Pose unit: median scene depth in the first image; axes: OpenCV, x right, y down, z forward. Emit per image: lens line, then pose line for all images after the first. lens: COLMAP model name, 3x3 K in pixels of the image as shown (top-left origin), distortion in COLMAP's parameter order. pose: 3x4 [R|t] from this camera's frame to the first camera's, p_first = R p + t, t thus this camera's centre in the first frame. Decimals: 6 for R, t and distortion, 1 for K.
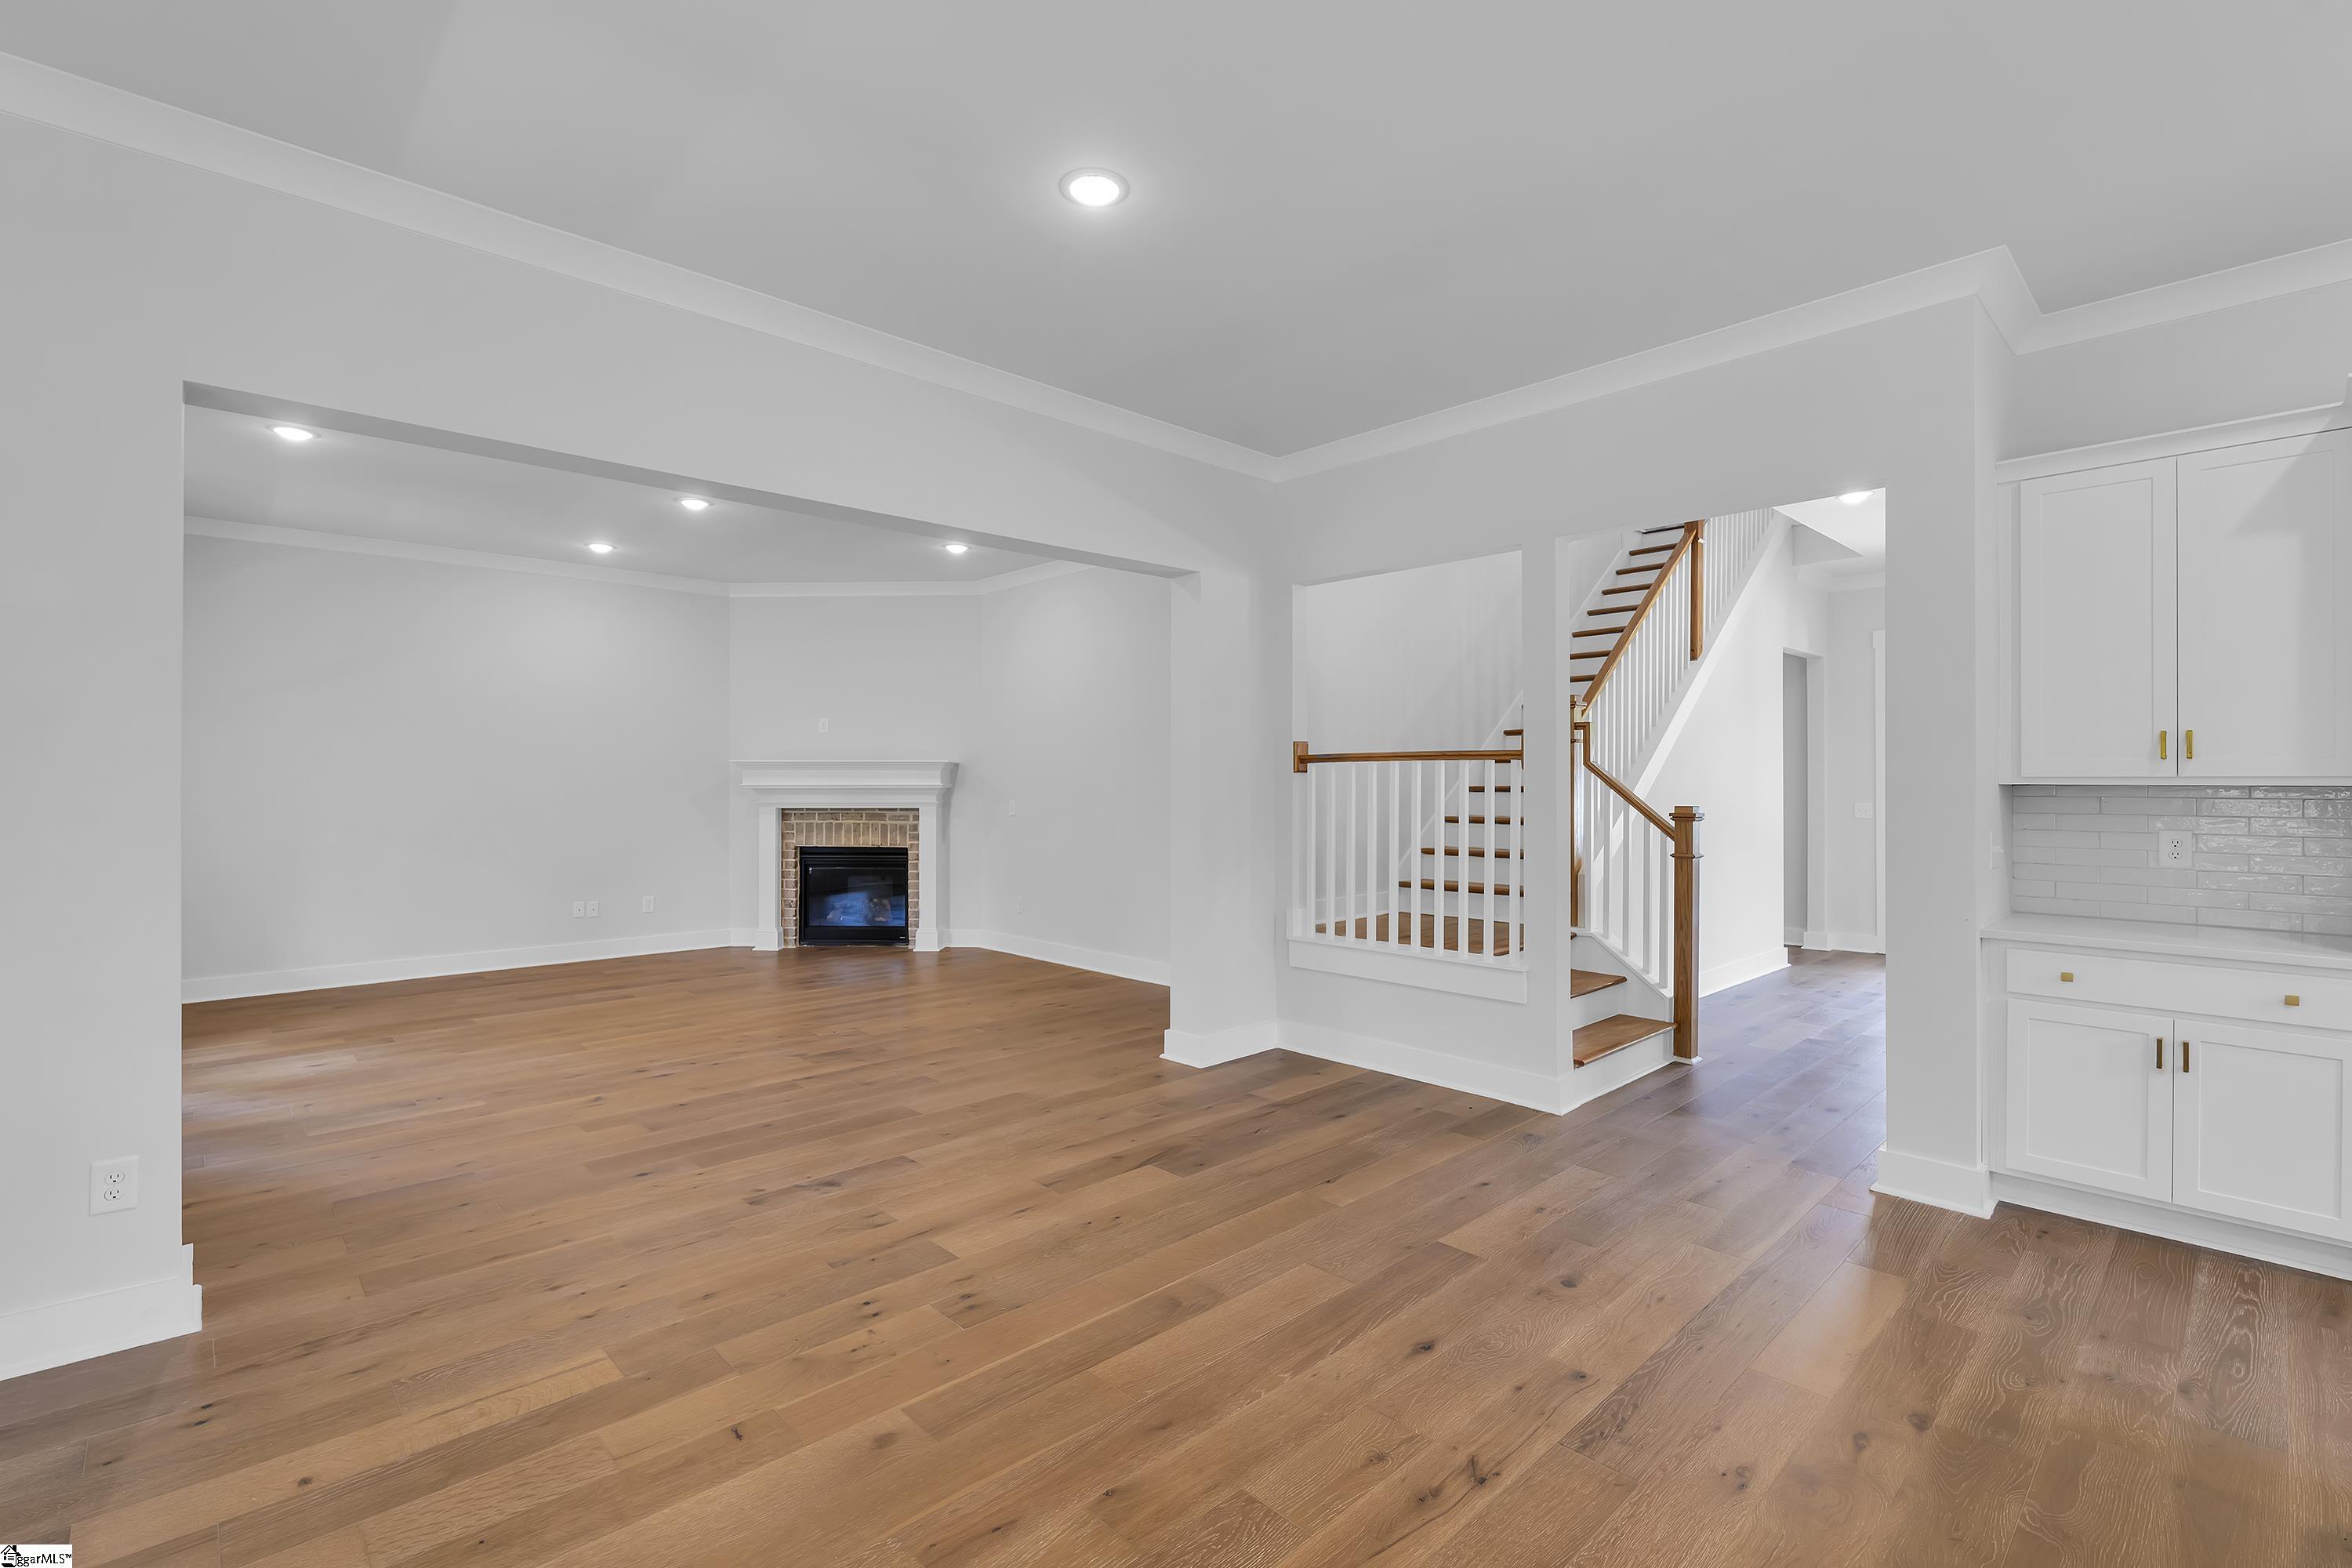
lens RADIAL K [[1047.8, 0, 1177.8], [0, 1047.8, 775.5], [0, 0, 1]] dist [-0.001363, 0.000059]
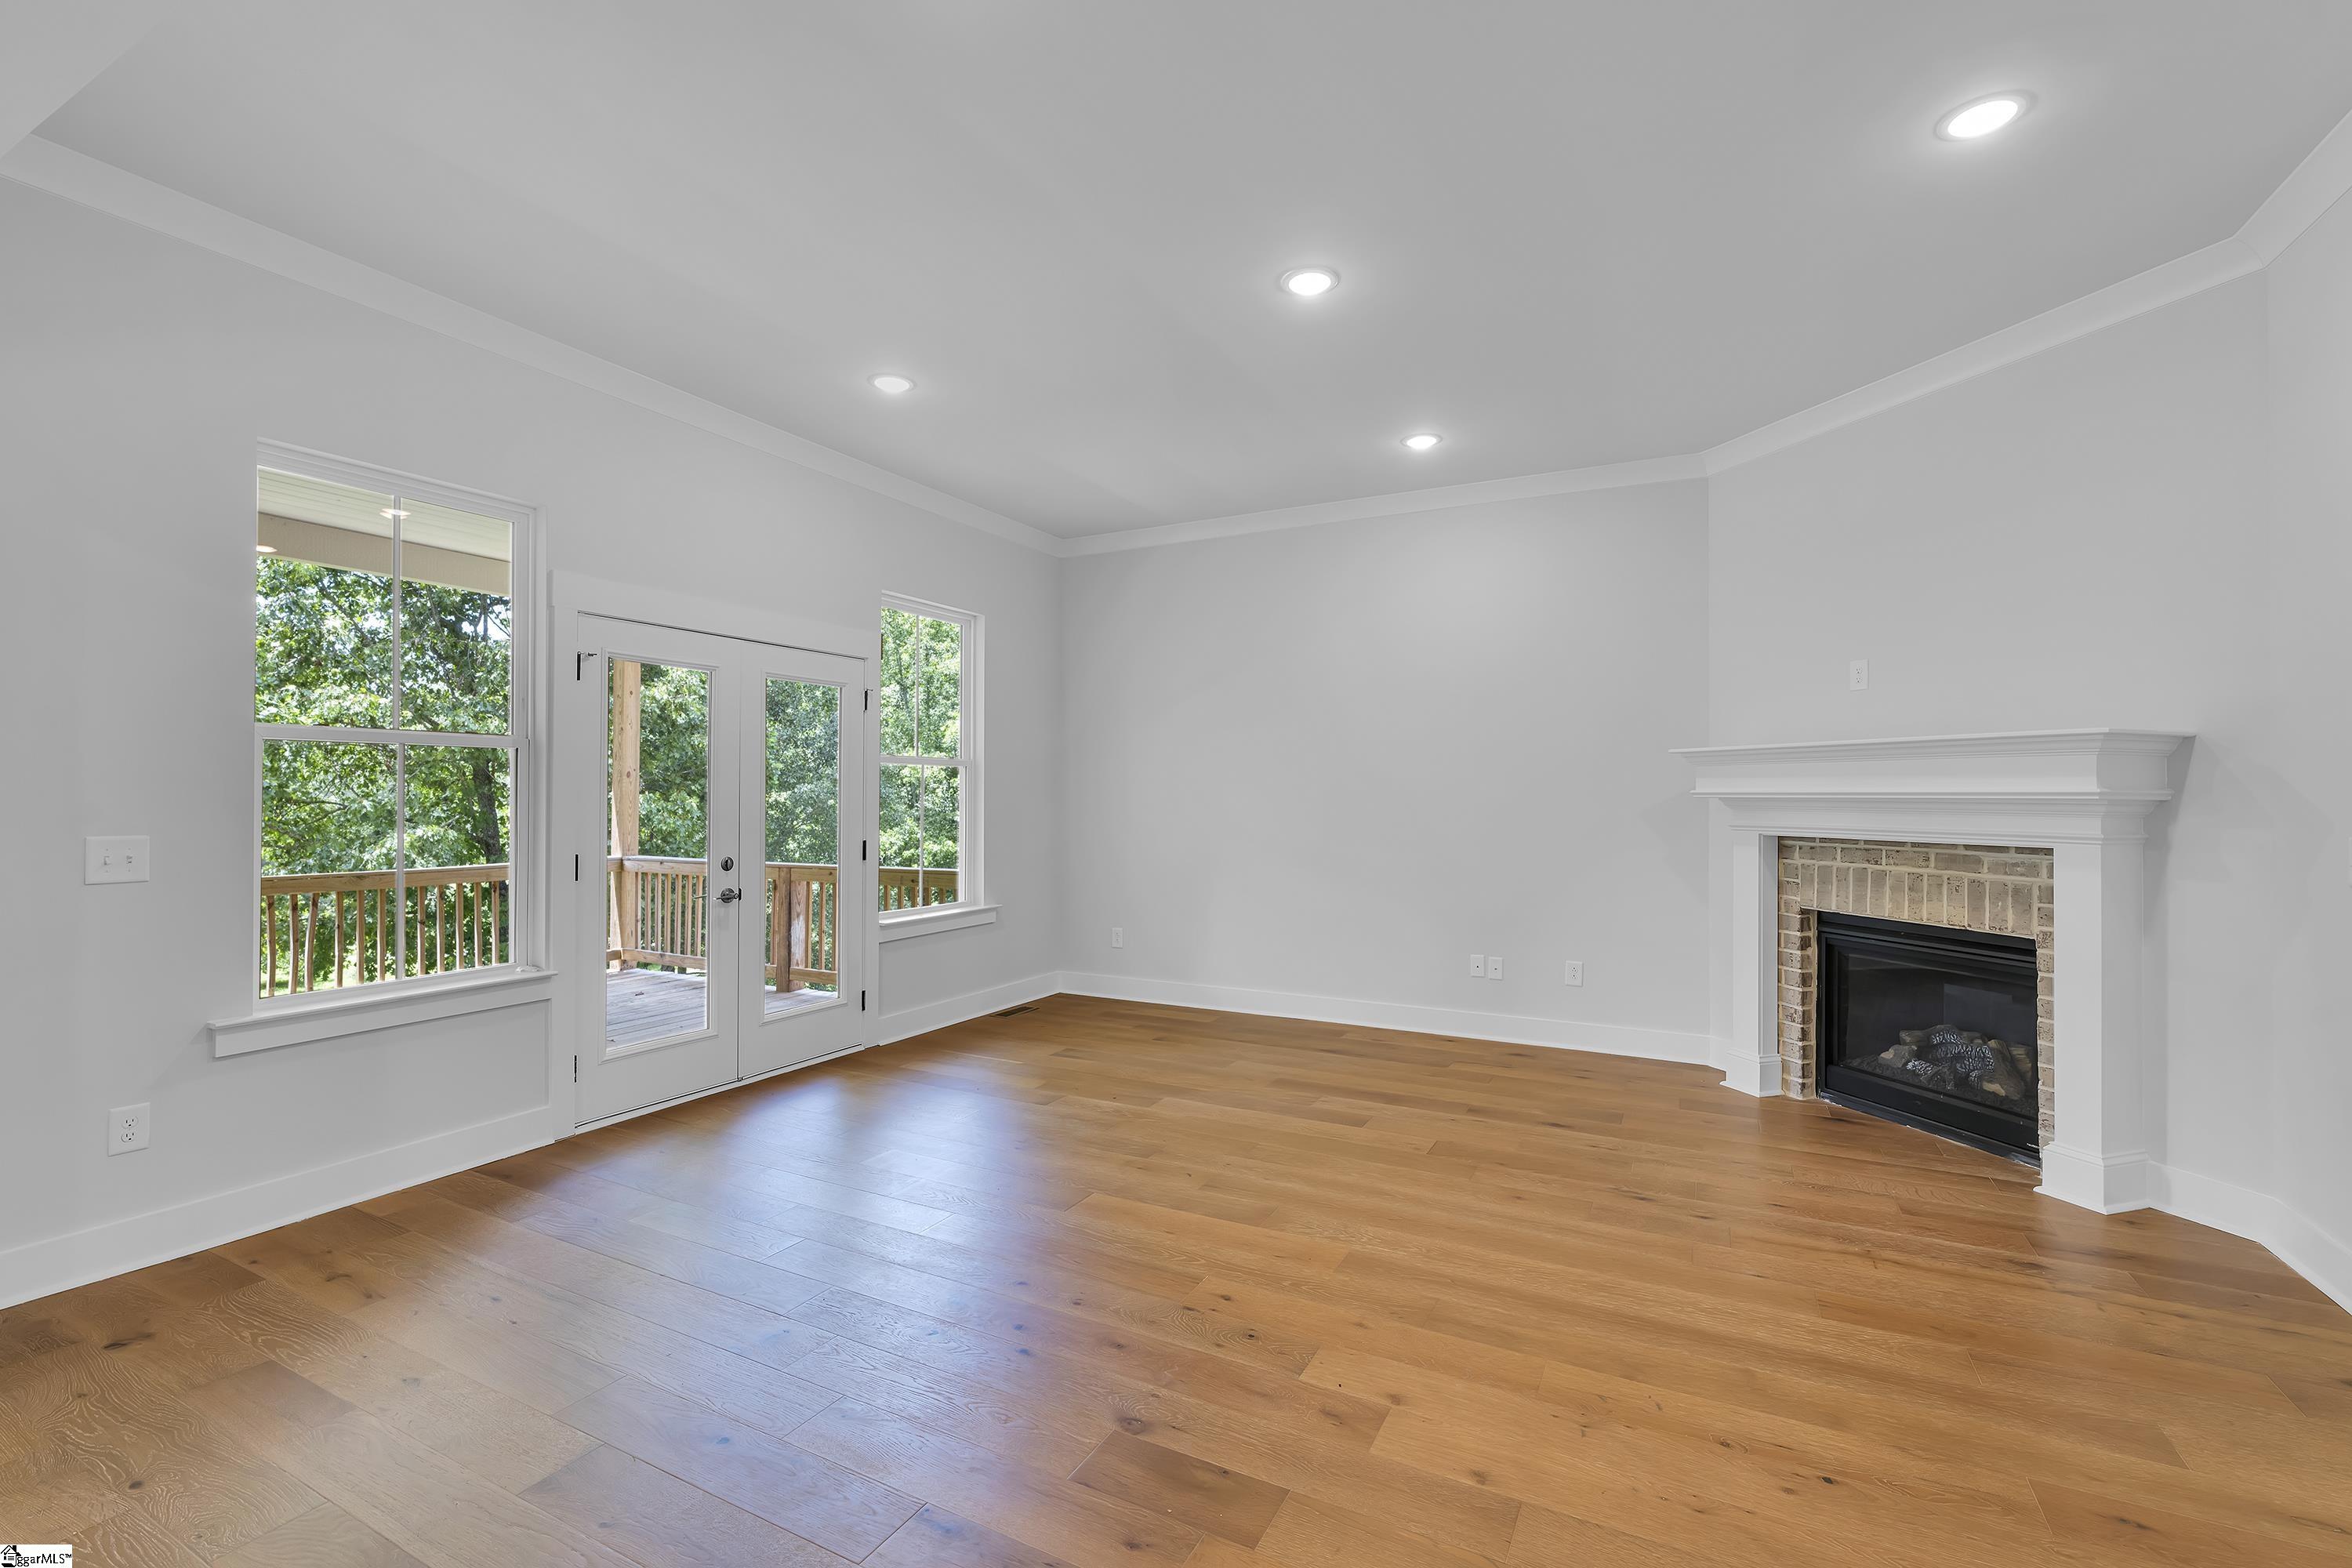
lens RADIAL K [[1021.1, 0, 1178.1], [0, 1021.1, 794.2], [0, 0, 1]] dist [-0.002499, -0.000005]
pose [[0.325682, 0.000070, -0.945479, 0.028481], [0.004936, 0.999986, 0.001774, 0.010689], [0.945466, -0.005245, 0.325677, 0.781275]]
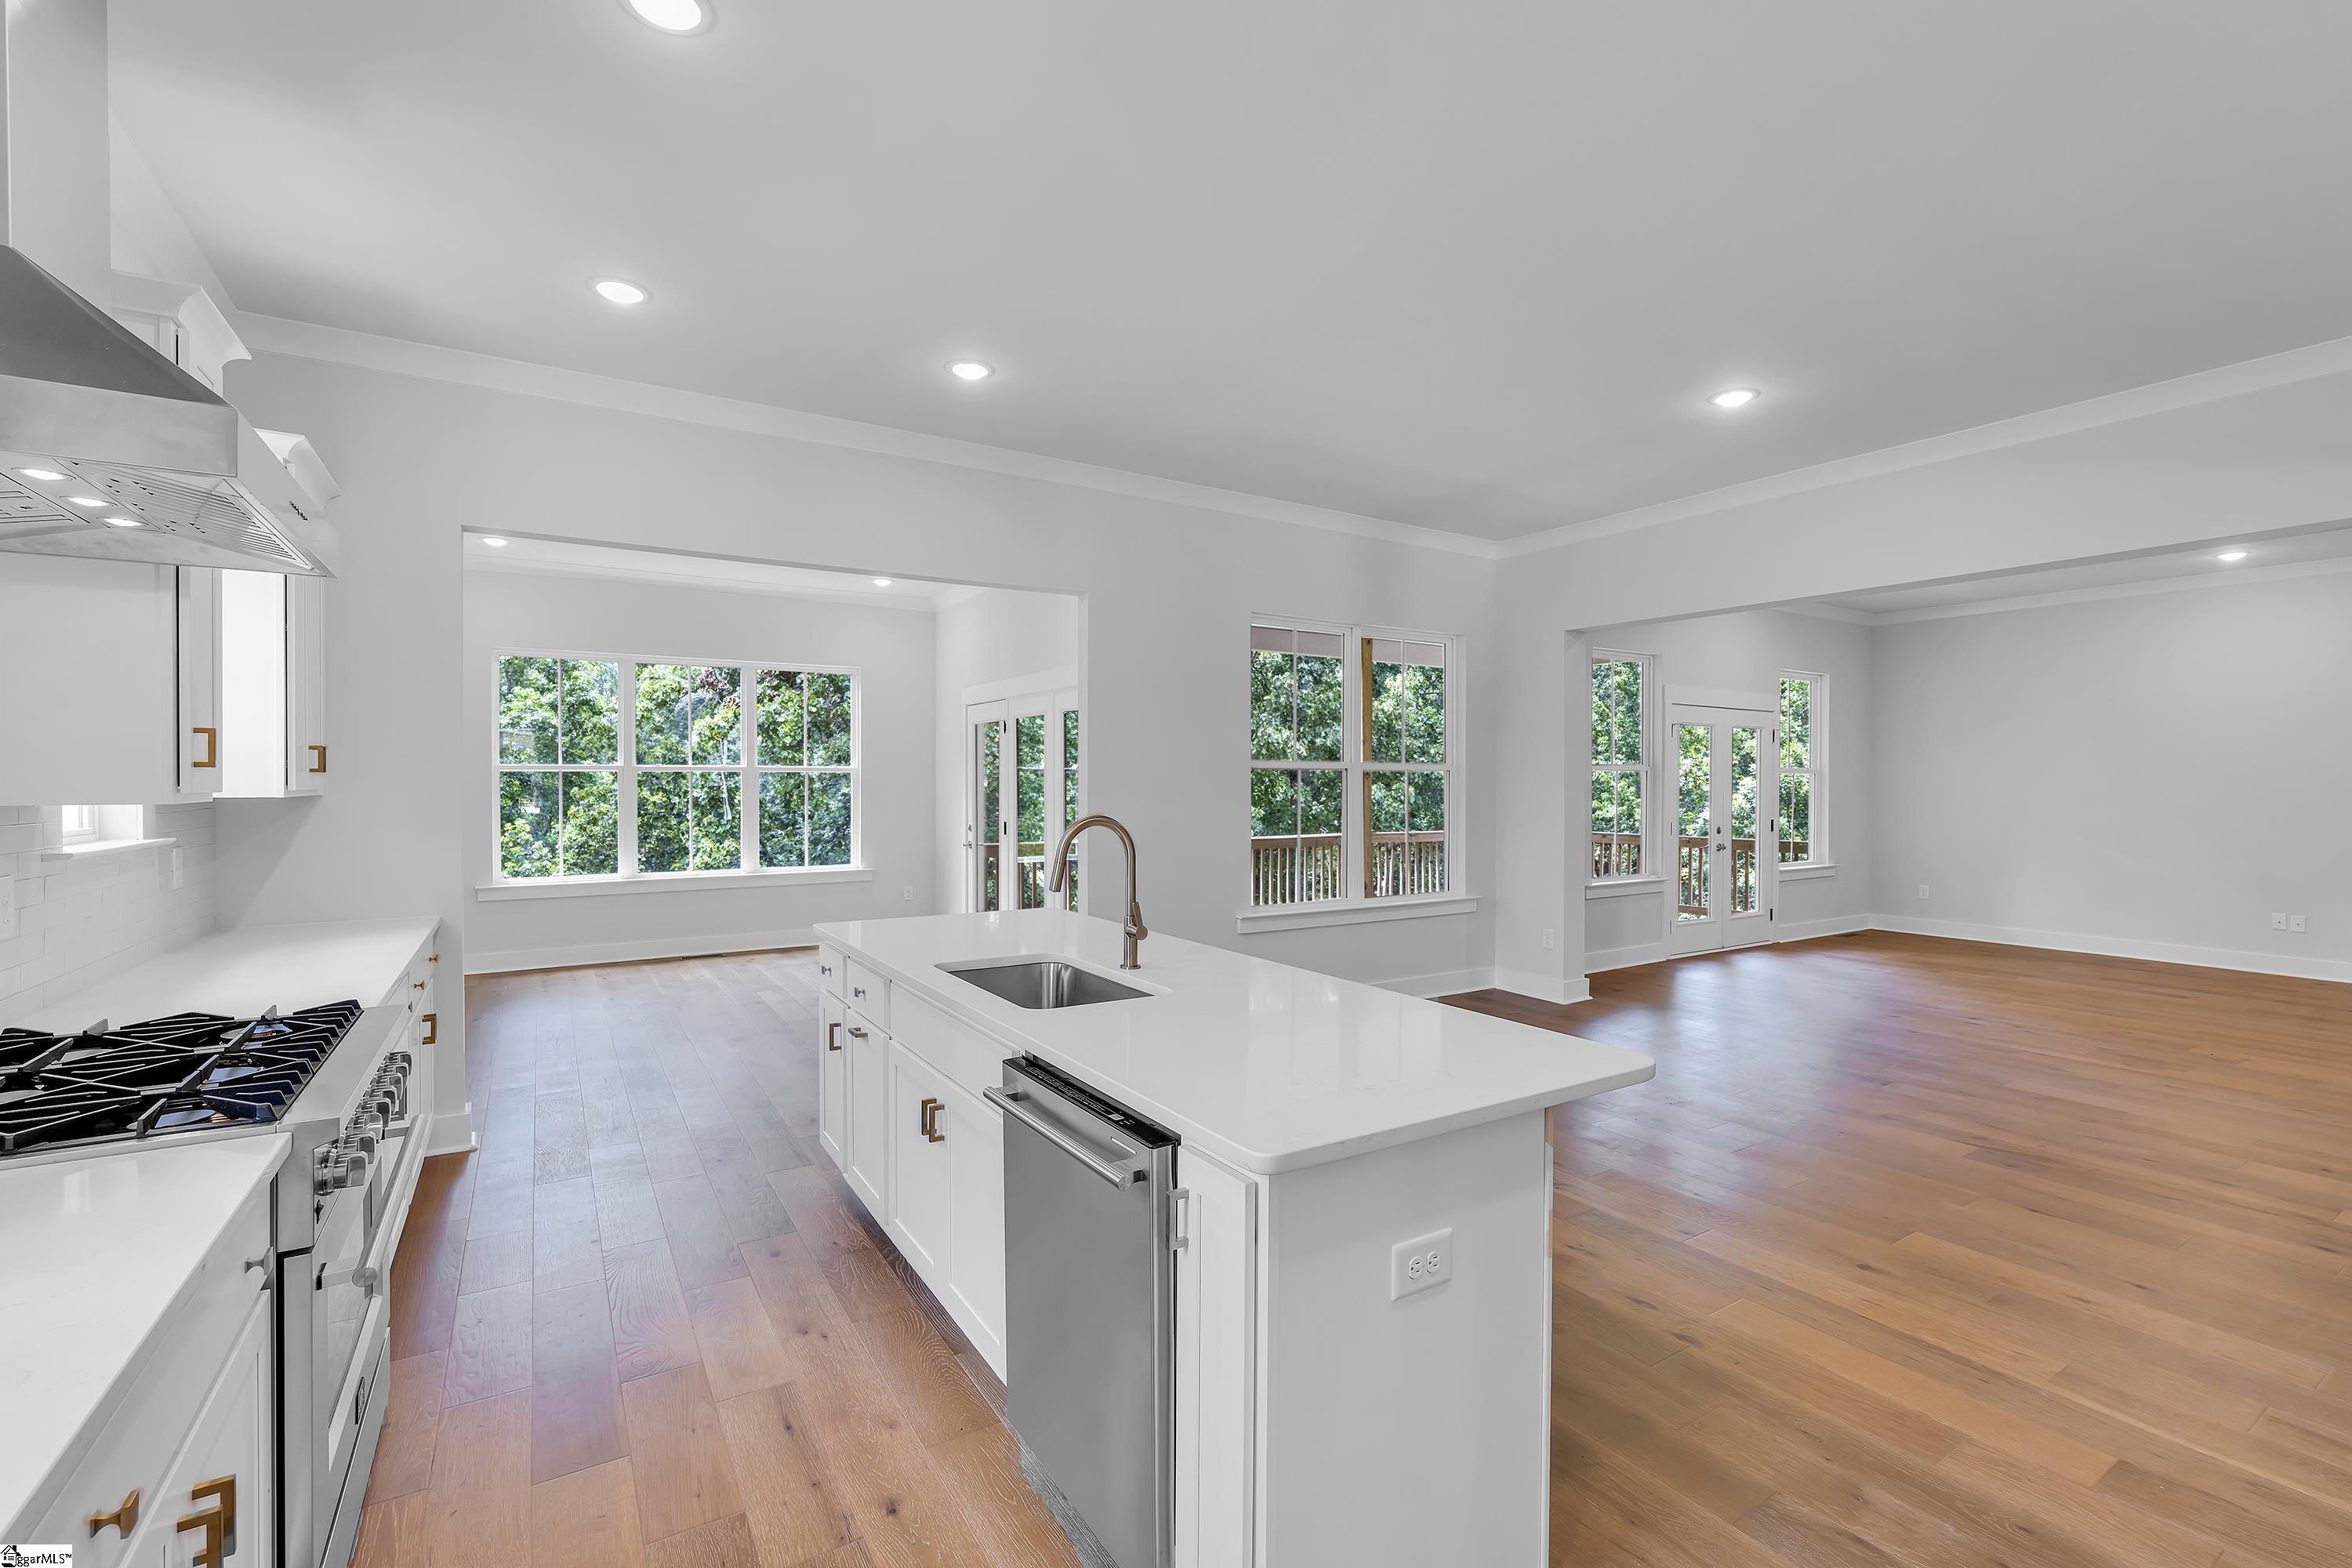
lens RADIAL K [[1021.1, 0, 1178.1], [0, 1021.1, 794.2], [0, 0, 1]] dist [-0.002499, -0.000005]
pose [[-0.196157, 0.011042, -0.980510, 0.740789], [0.004409, 0.999936, 0.010378, -0.005928], [0.980563, -0.002288, -0.196194, 0.251020]]
